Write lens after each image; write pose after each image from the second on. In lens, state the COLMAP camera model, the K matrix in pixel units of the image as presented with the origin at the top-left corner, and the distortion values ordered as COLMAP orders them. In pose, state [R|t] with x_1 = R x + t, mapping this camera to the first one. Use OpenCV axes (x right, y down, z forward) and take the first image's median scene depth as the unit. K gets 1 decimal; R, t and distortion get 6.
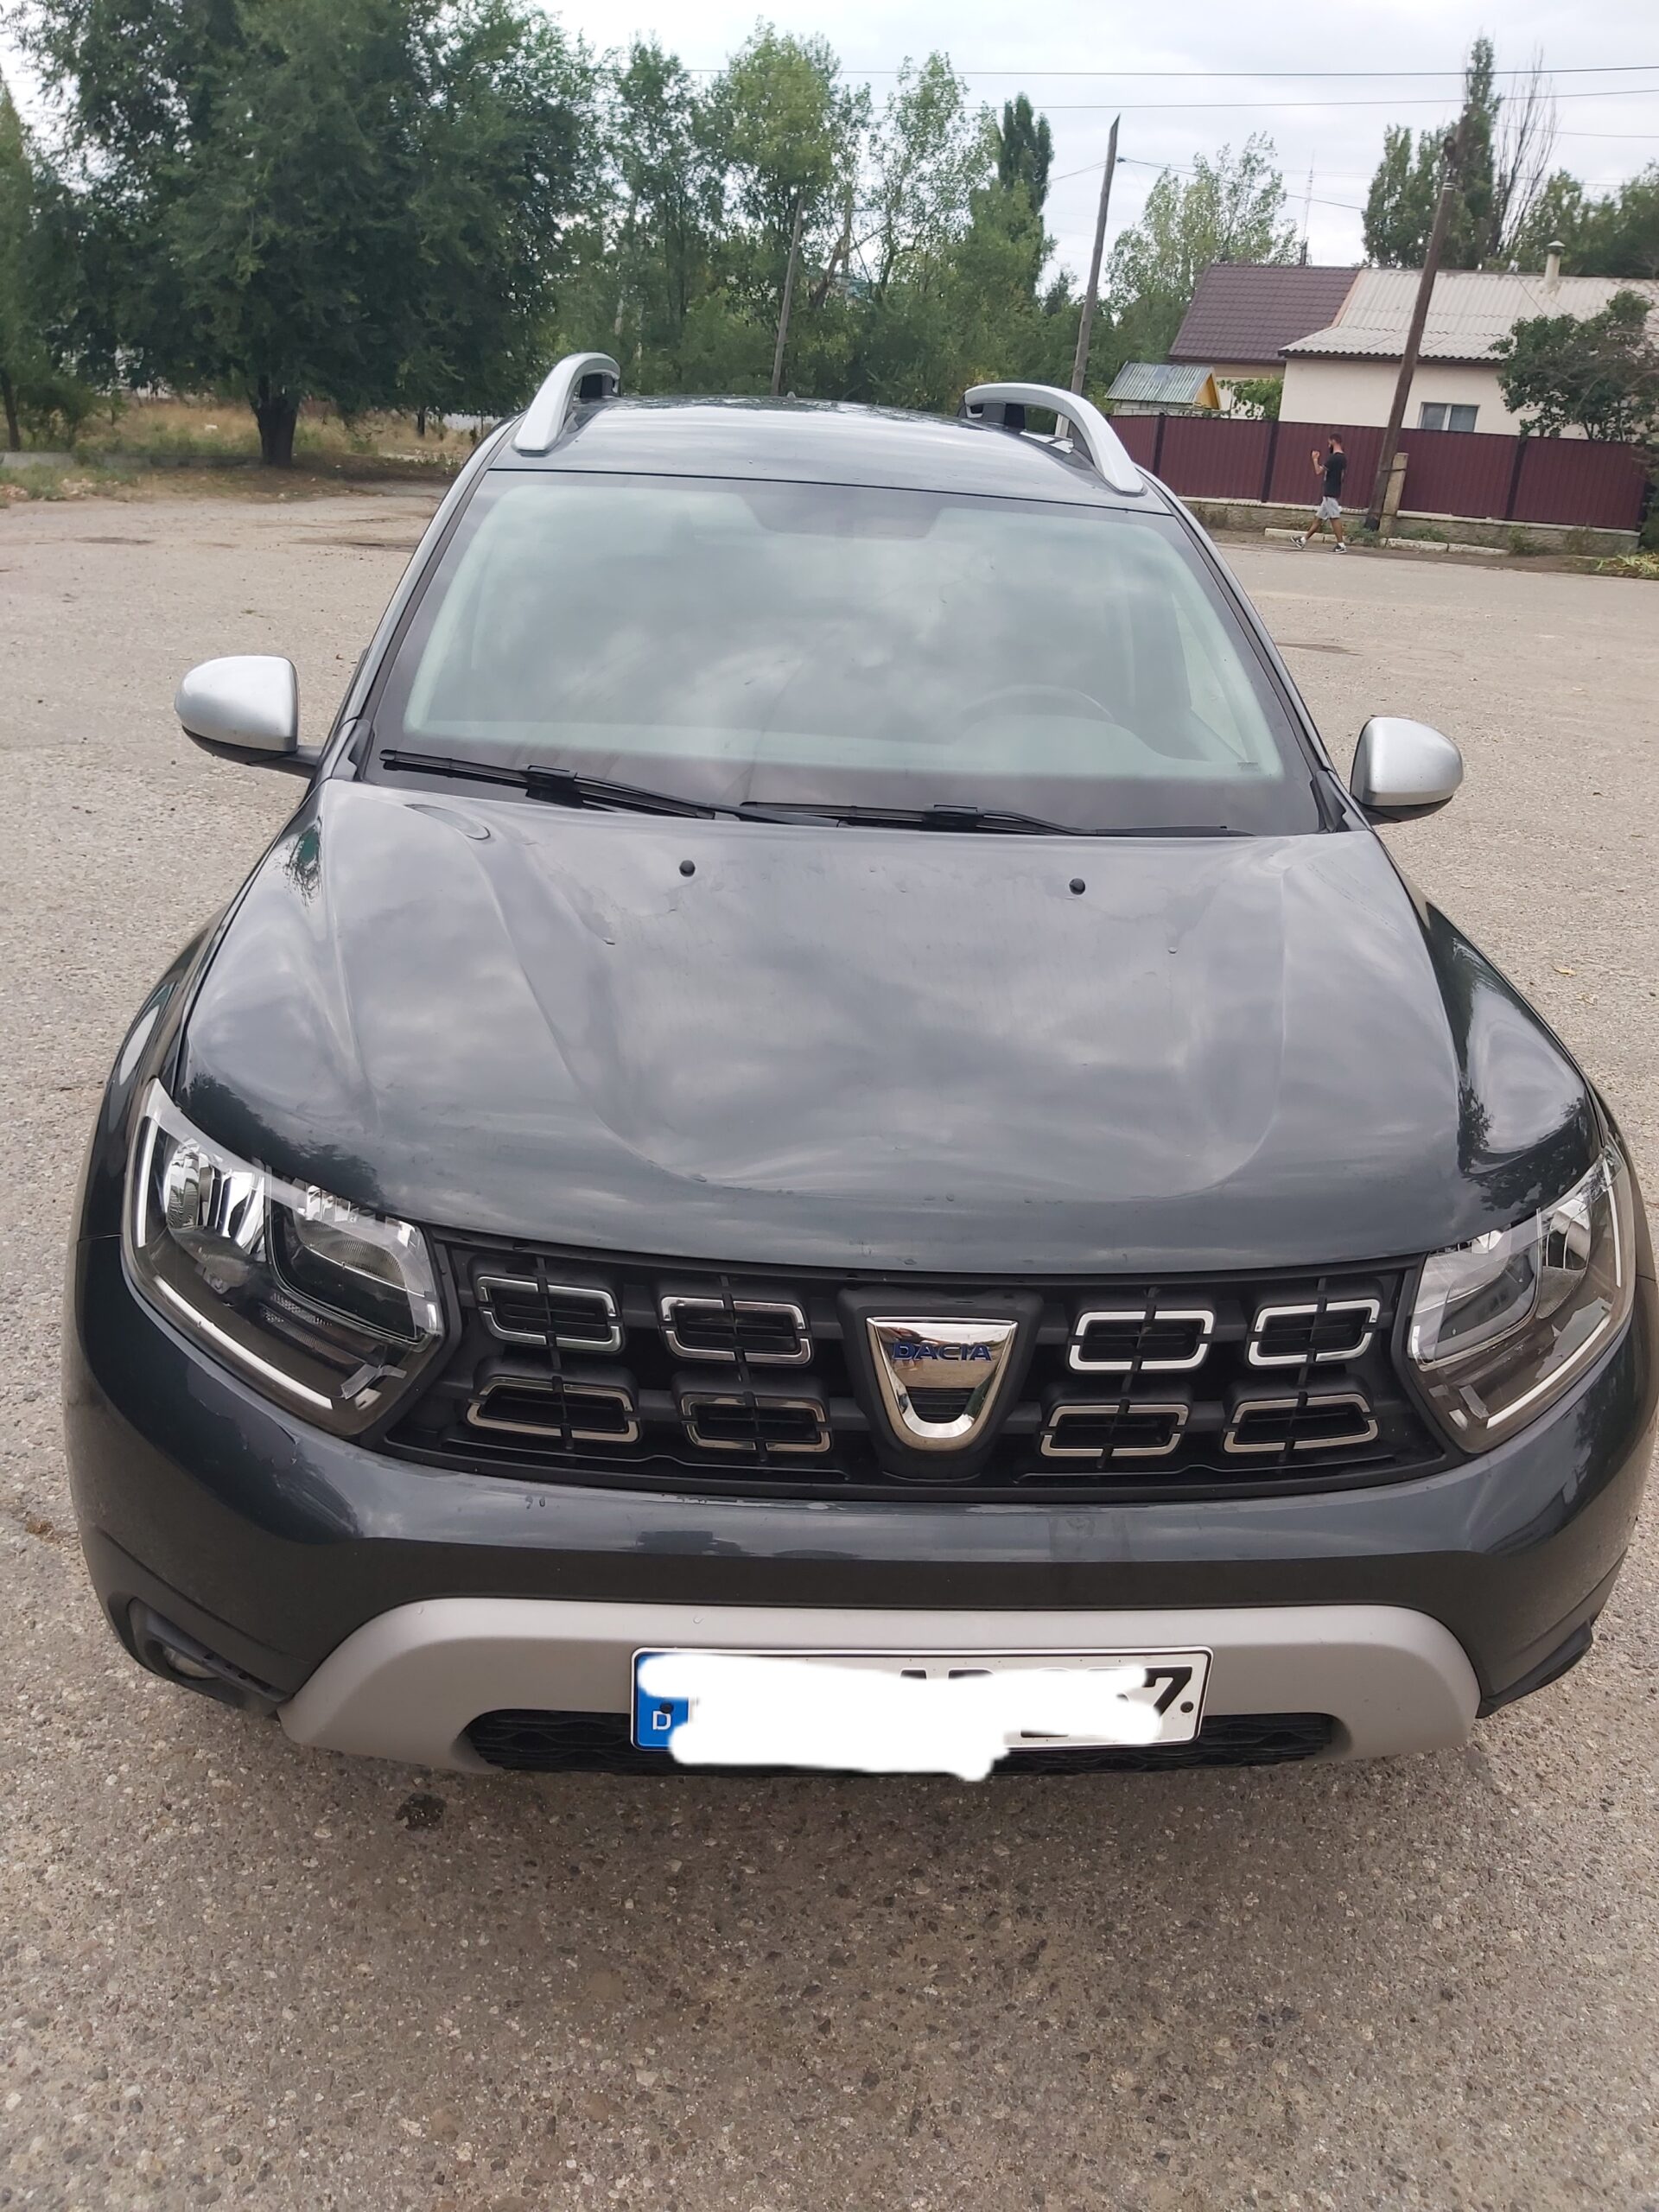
lens RADIAL K [[1727.3, 0, 829.5], [0, 1727.3, 1106.0], [0, 0, 1]] dist [0.056112, -0.126751]
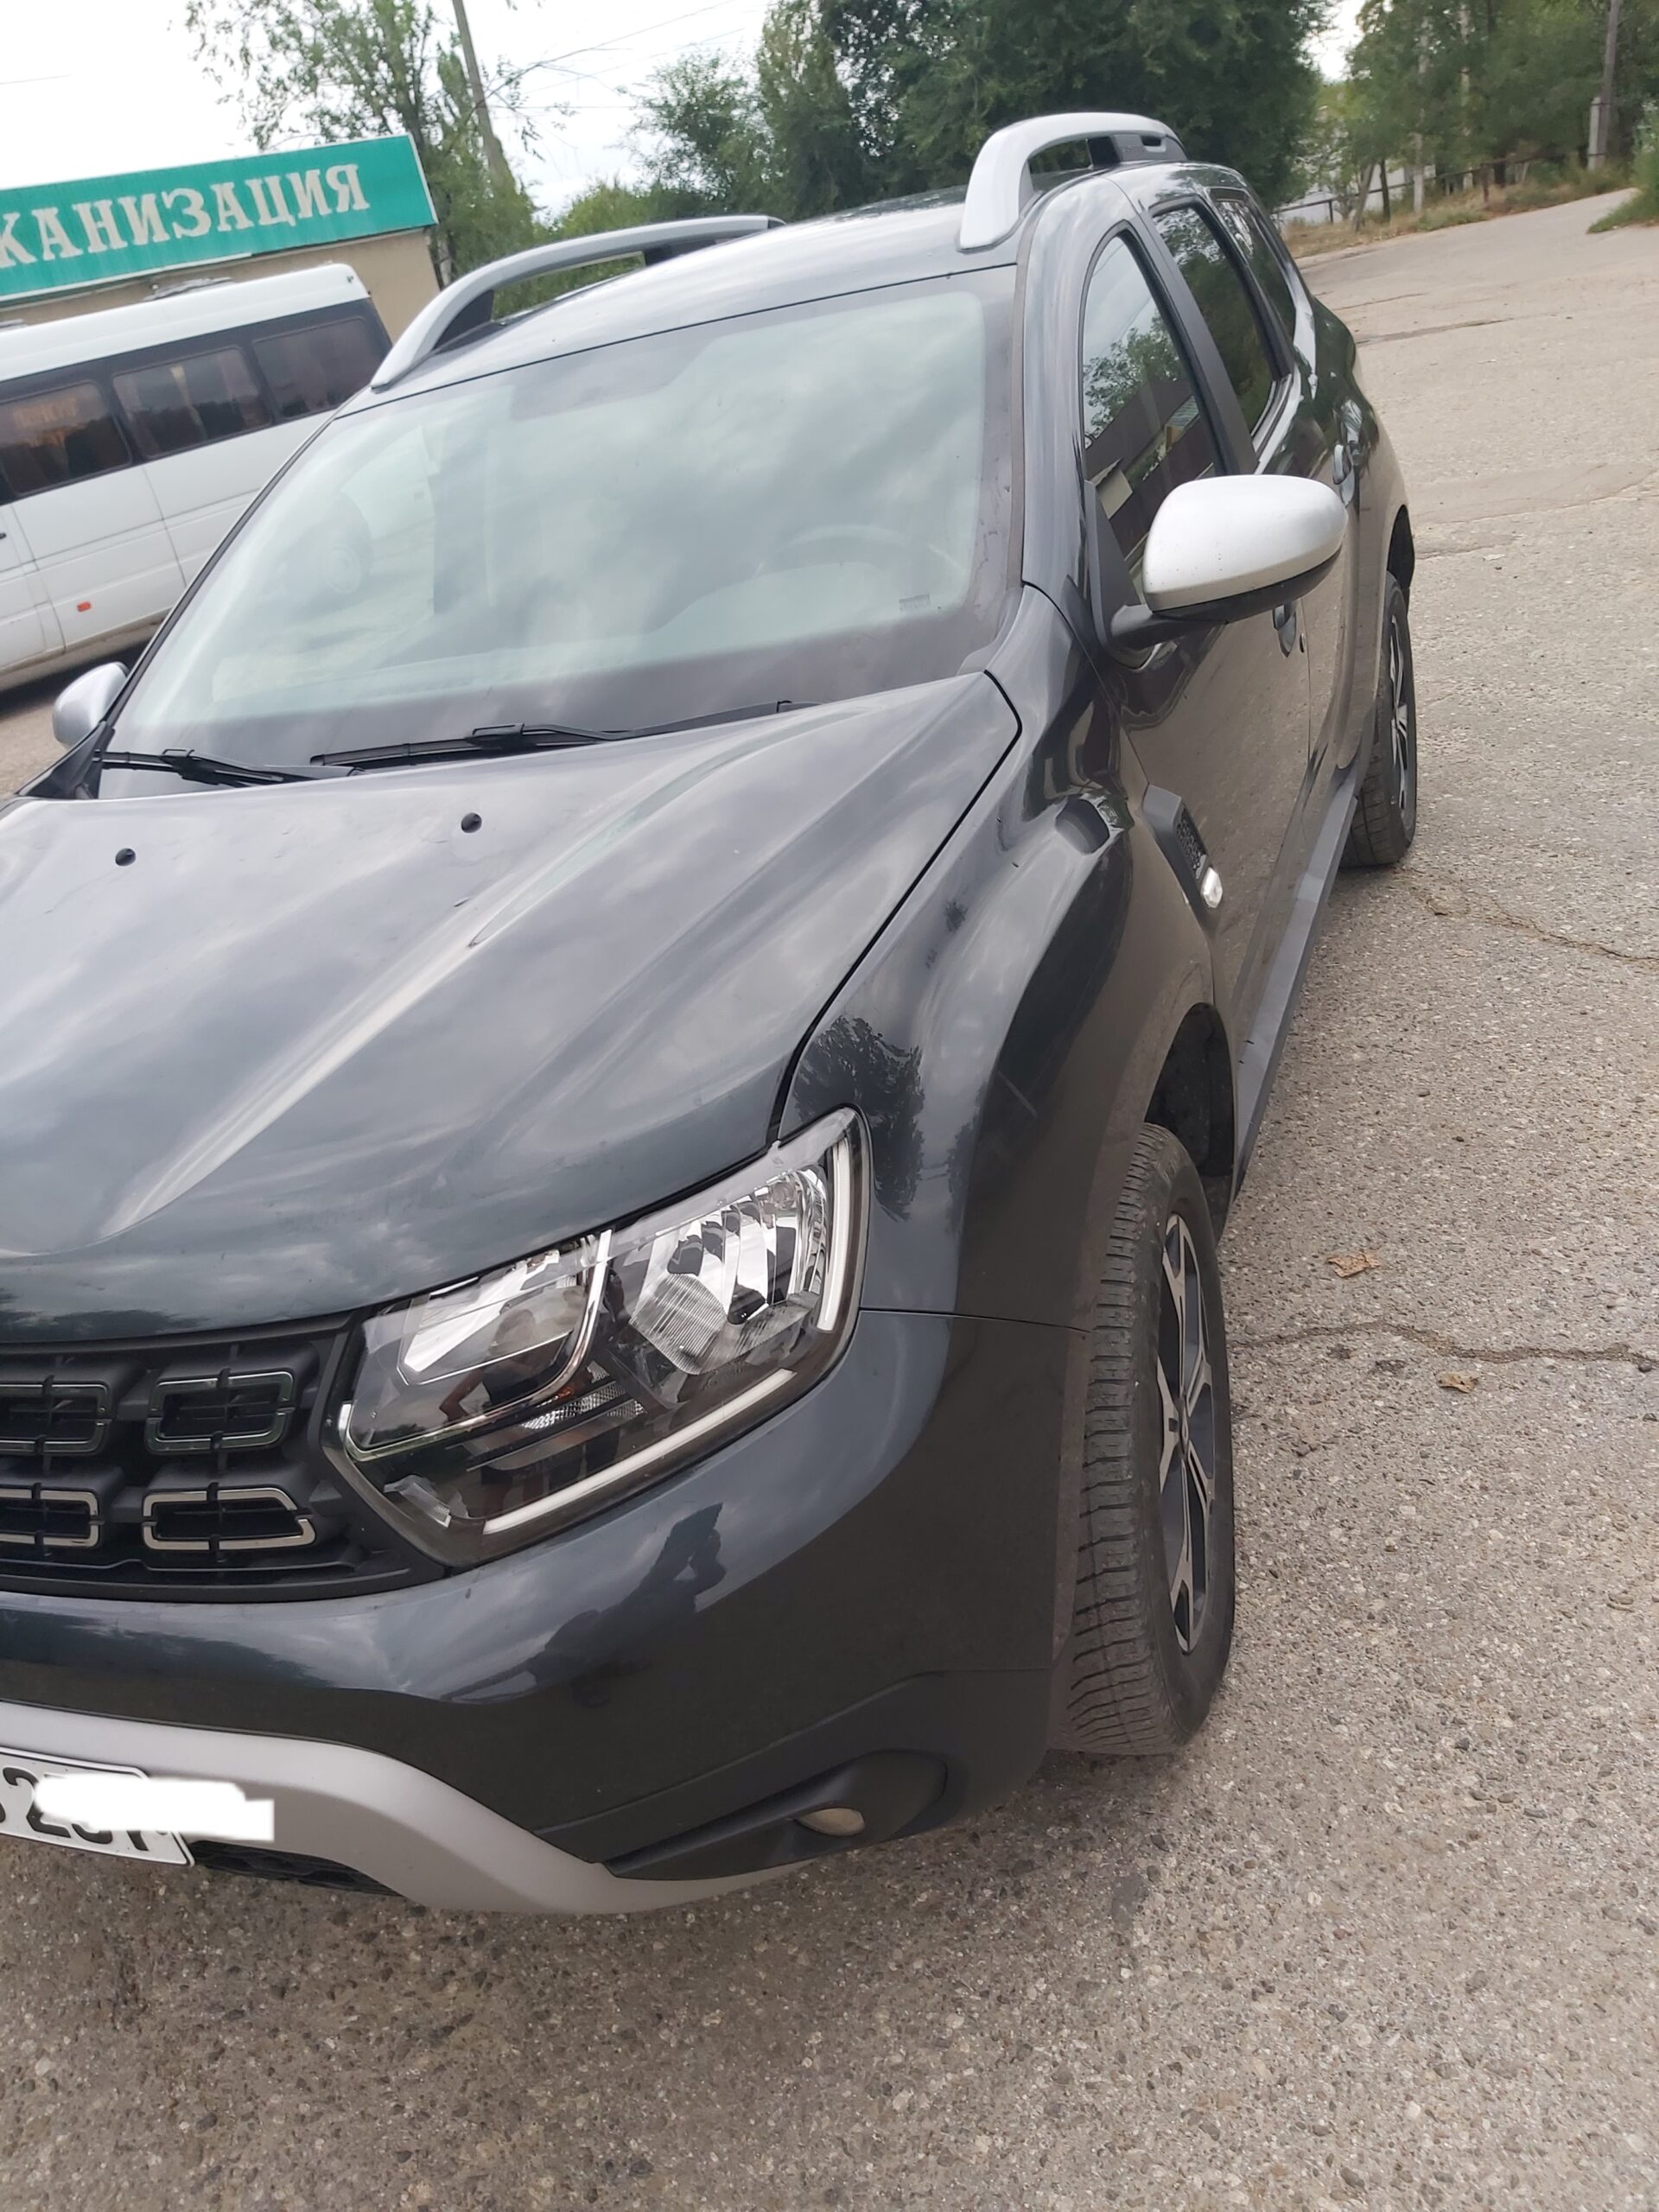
lens RADIAL K [[1727.3, 0, 829.5], [0, 1727.3, 1106.0], [0, 0, 1]] dist [0.056112, -0.126751]
pose [[0.866630, -0.041235, -0.497245, 0.663460], [0.086838, 0.993835, 0.068932, -0.030856], [0.491337, -0.102918, 0.864868, 0.317765]]
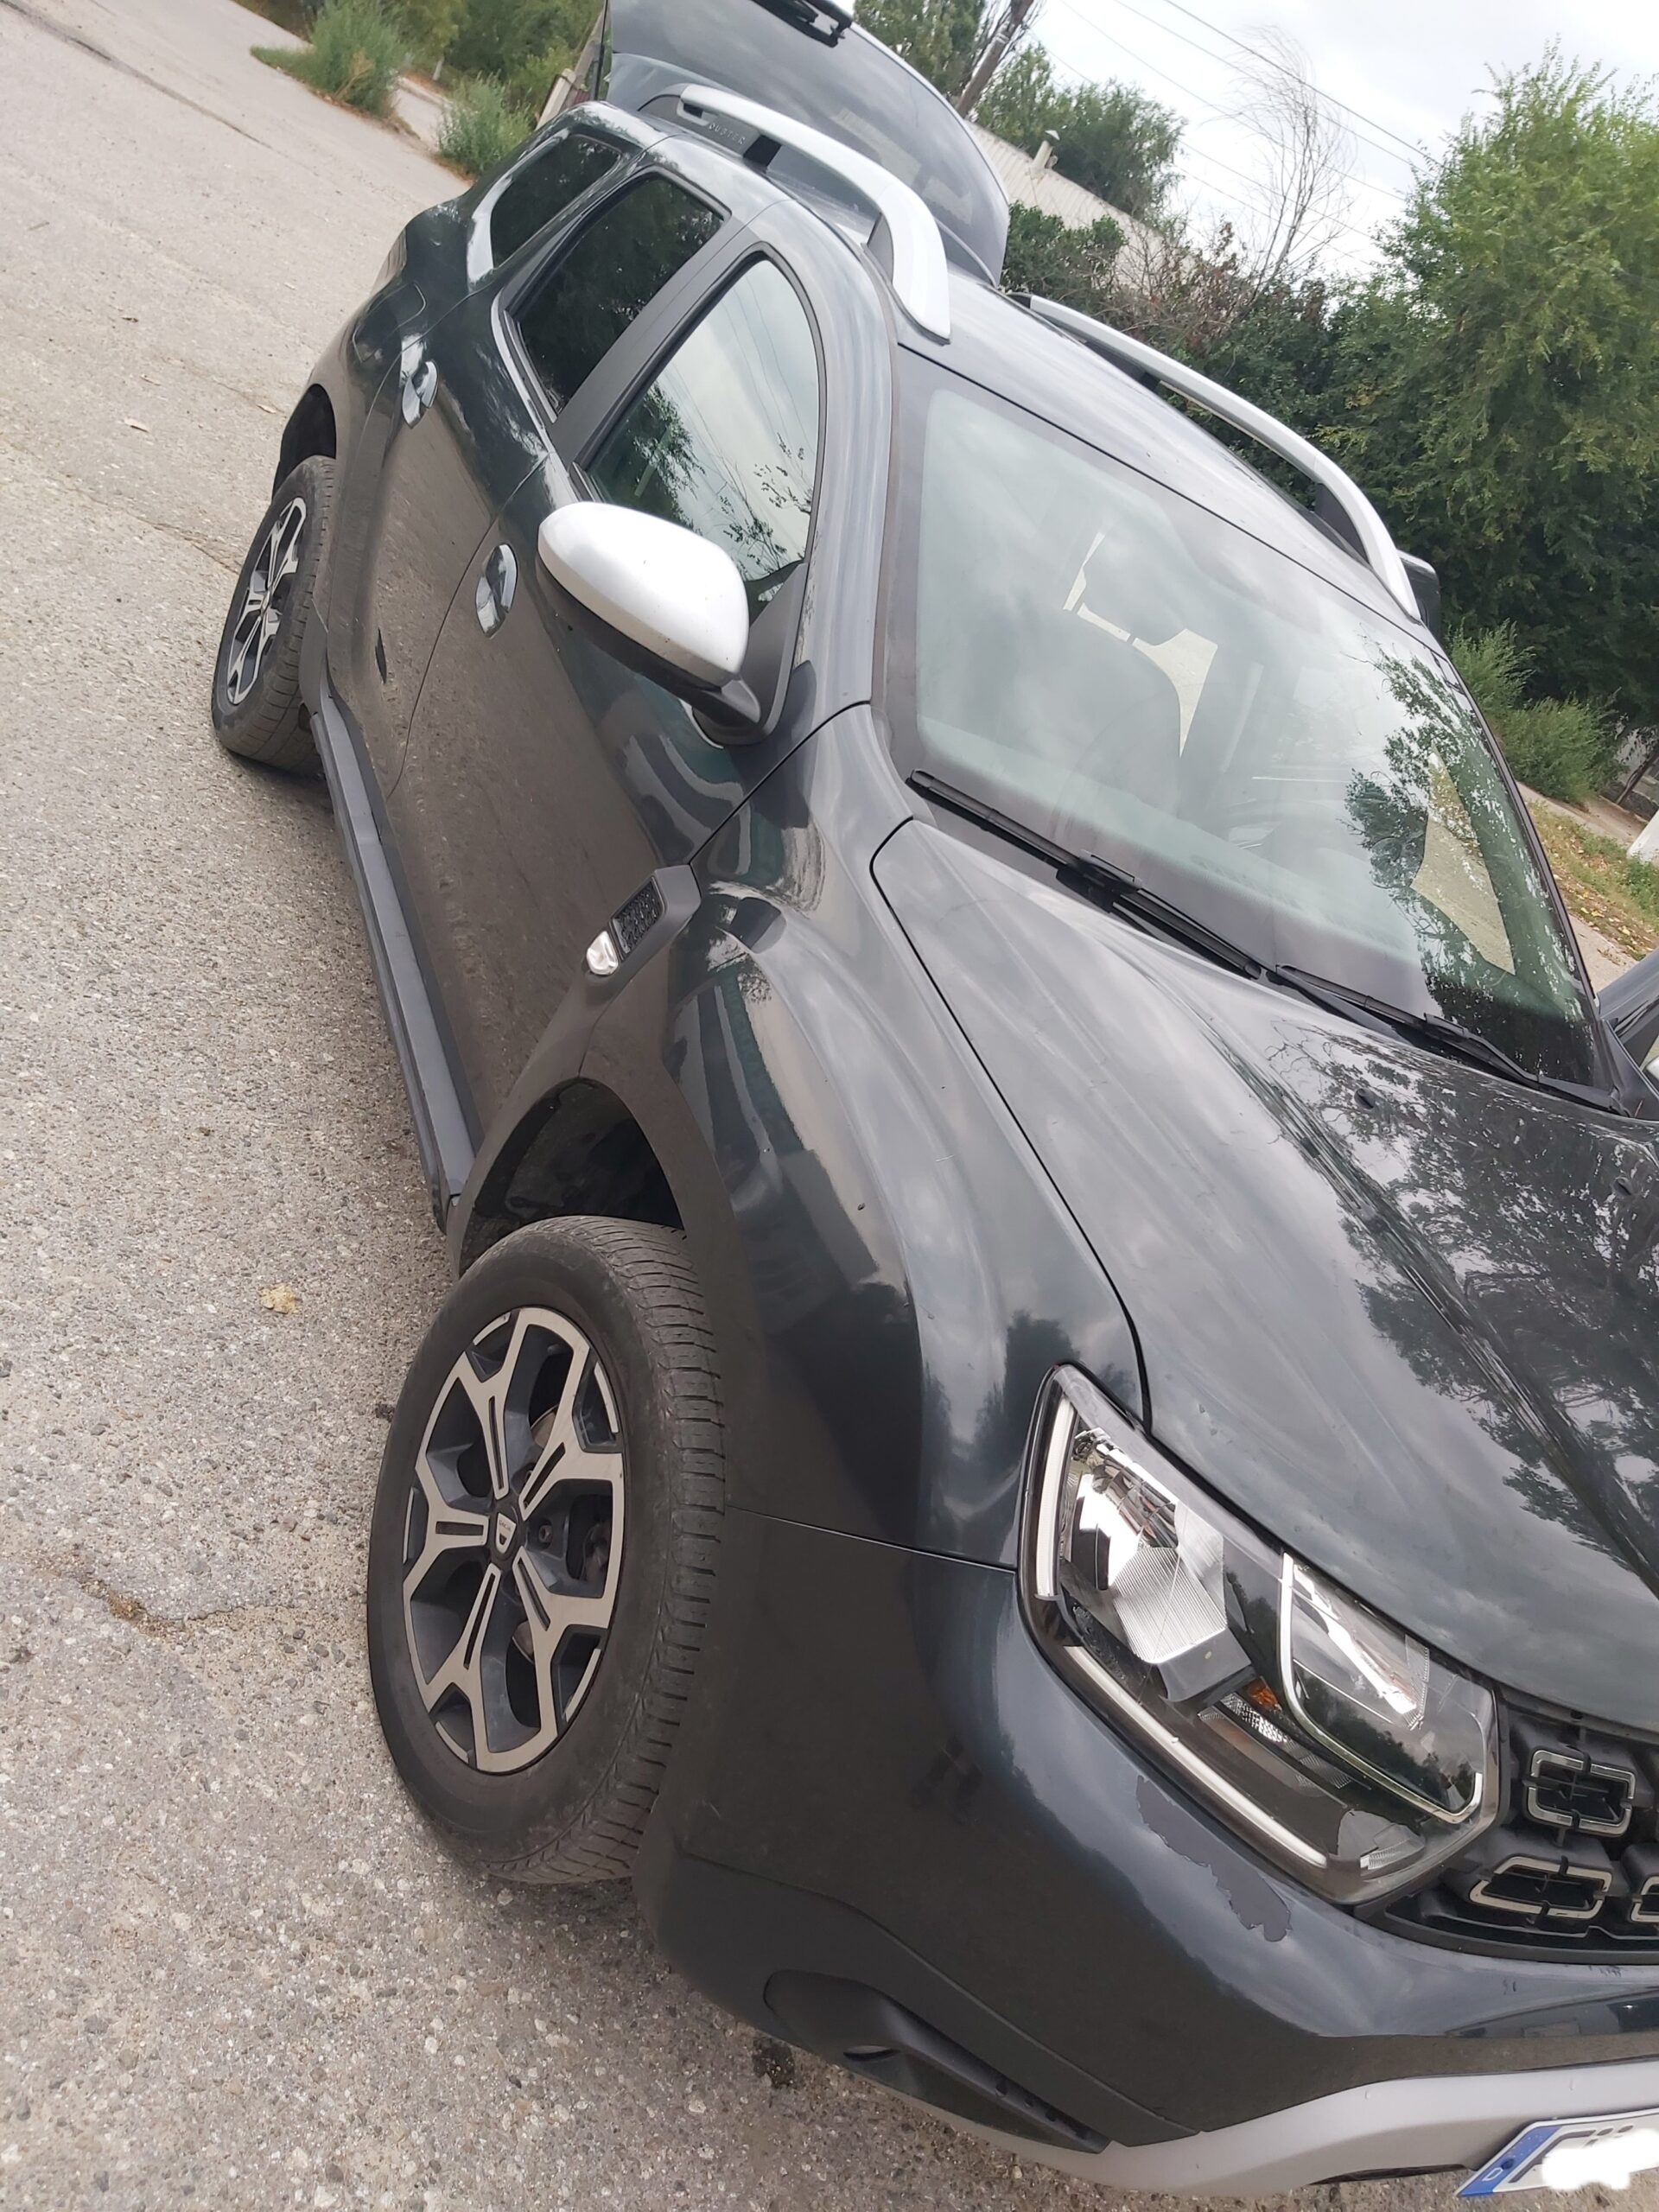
lens RADIAL K [[1742.0, 0, 892.5], [0, 1742.0, 1105.0], [0, 0, 1]] dist [-0.003444, -0.053376]
pose [[0.857904, 0.210217, 0.468838, -0.641556], [-0.280968, 0.955899, 0.085525, -0.130923], [-0.430182, -0.205100, 0.879134, 0.293036]]
